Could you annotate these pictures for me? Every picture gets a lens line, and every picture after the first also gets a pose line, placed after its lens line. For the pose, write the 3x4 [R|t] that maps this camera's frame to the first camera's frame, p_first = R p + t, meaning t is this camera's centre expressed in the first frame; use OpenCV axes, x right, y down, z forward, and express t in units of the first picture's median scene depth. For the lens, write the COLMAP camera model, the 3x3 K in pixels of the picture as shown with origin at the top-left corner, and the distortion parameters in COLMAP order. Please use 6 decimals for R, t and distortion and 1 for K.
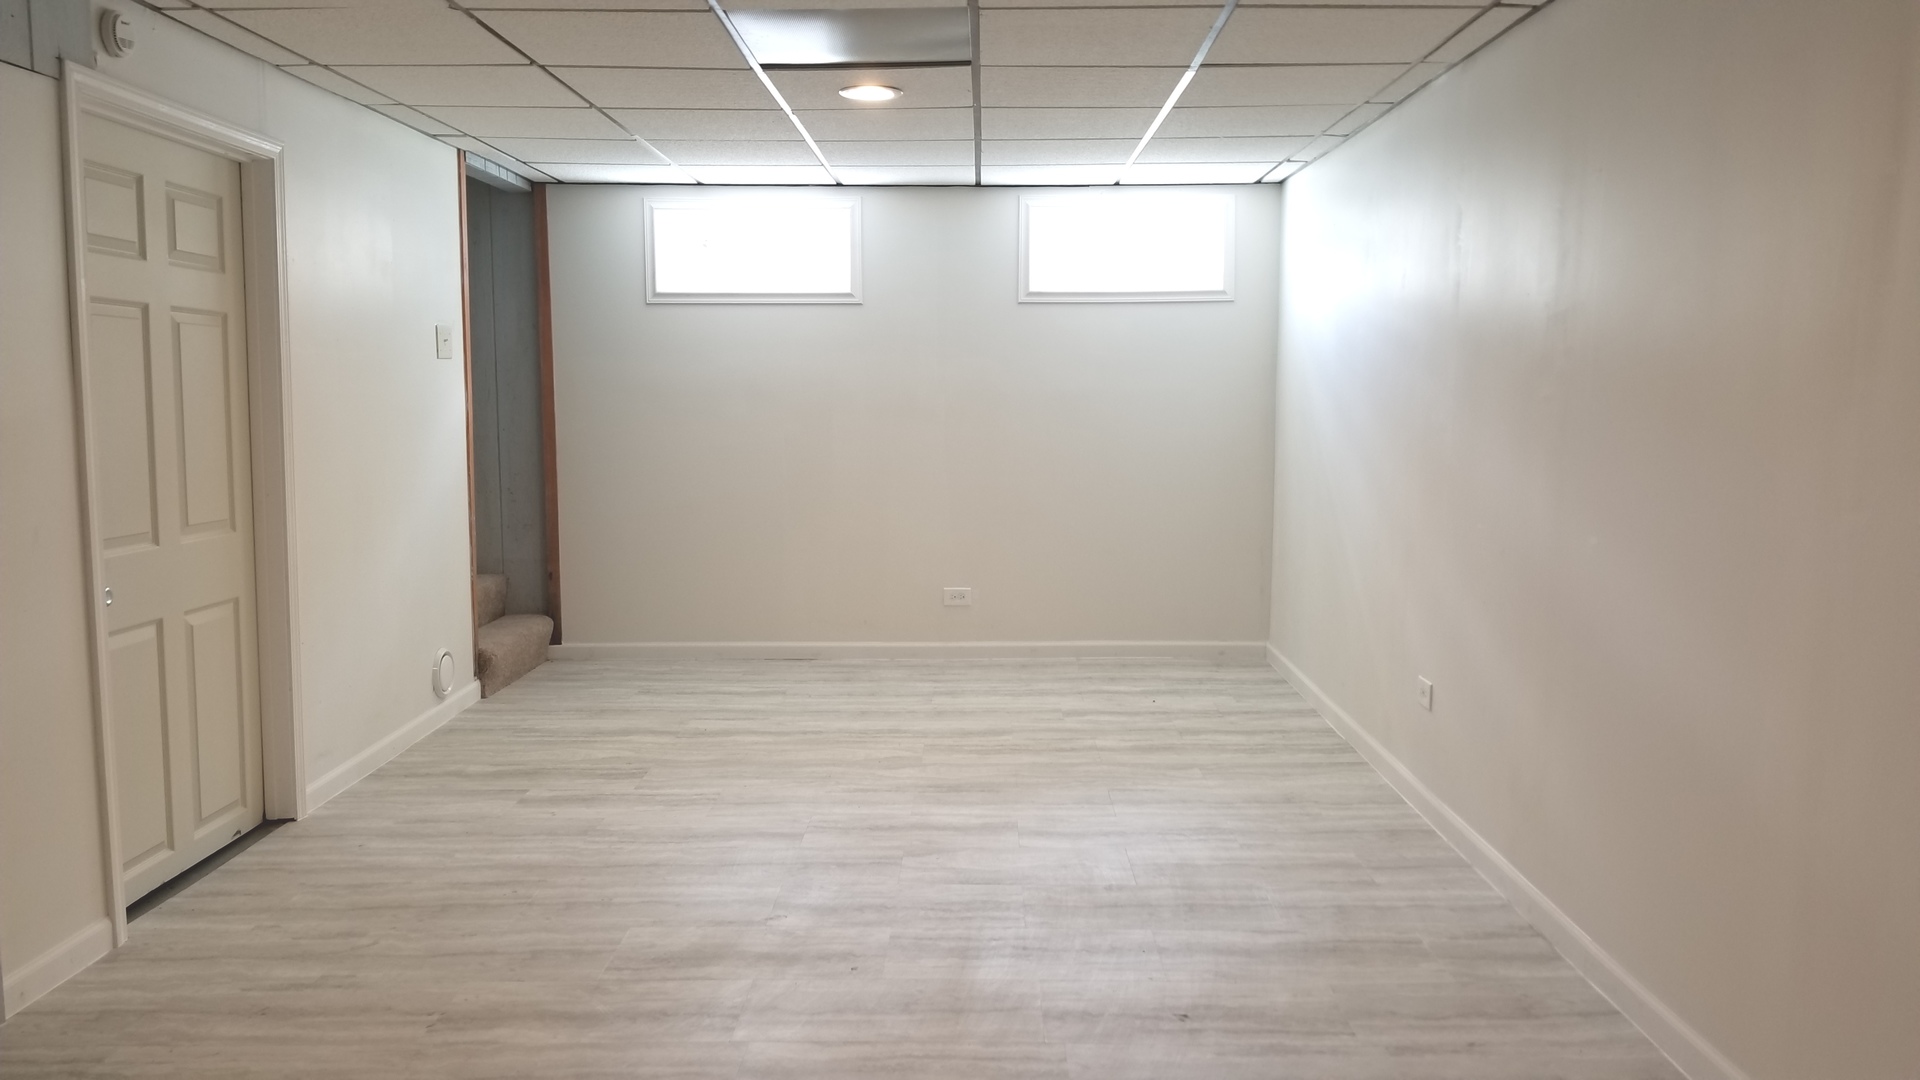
lens RADIAL K [[1515.5, 0, 932.6], [0, 1515.5, 560.2], [0, 0, 1]] dist [0.003064, -0.012419]
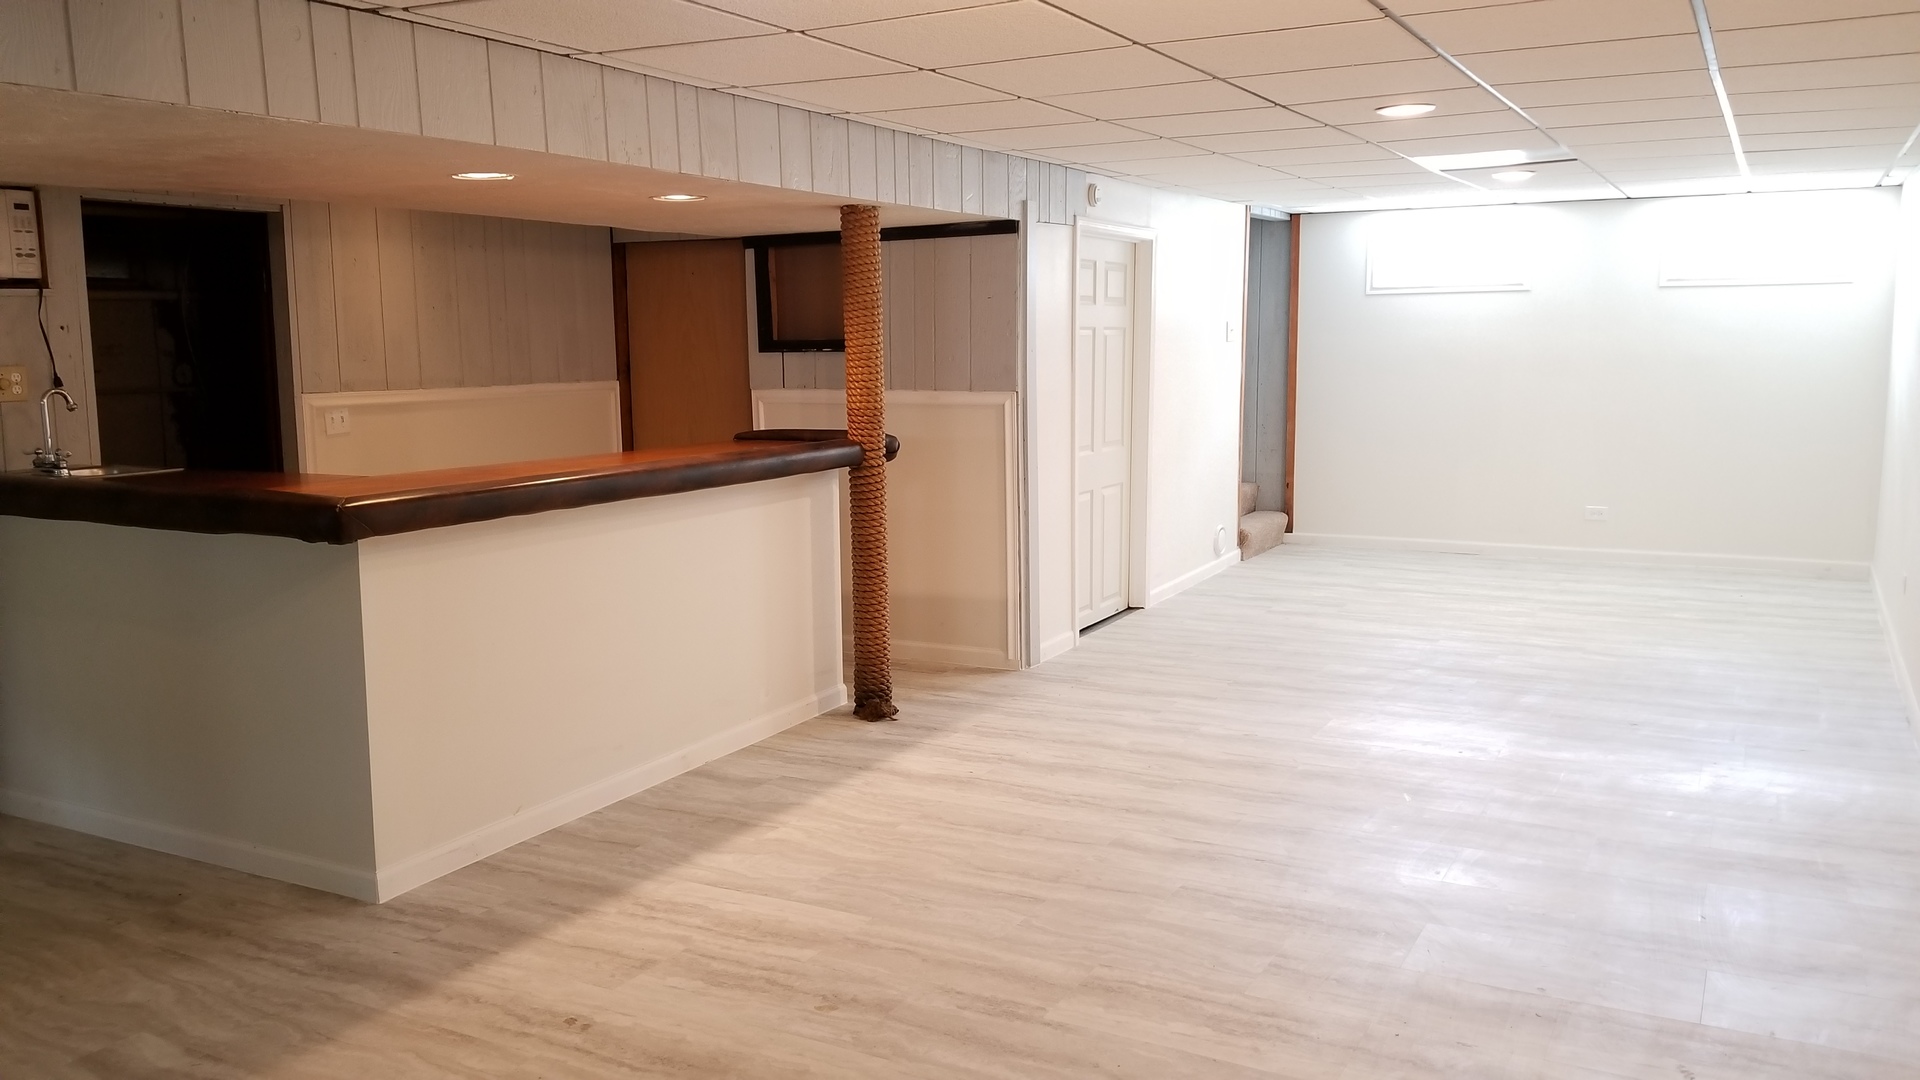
lens RADIAL K [[1515.5, 0, 932.6], [0, 1515.5, 560.2], [0, 0, 1]] dist [0.003064, -0.012419]
pose [[0.891727, 0.058377, -0.448793, 0.117793], [-0.038830, 0.997858, 0.052643, 0.022029], [0.450905, -0.029517, 0.892084, -0.530809]]
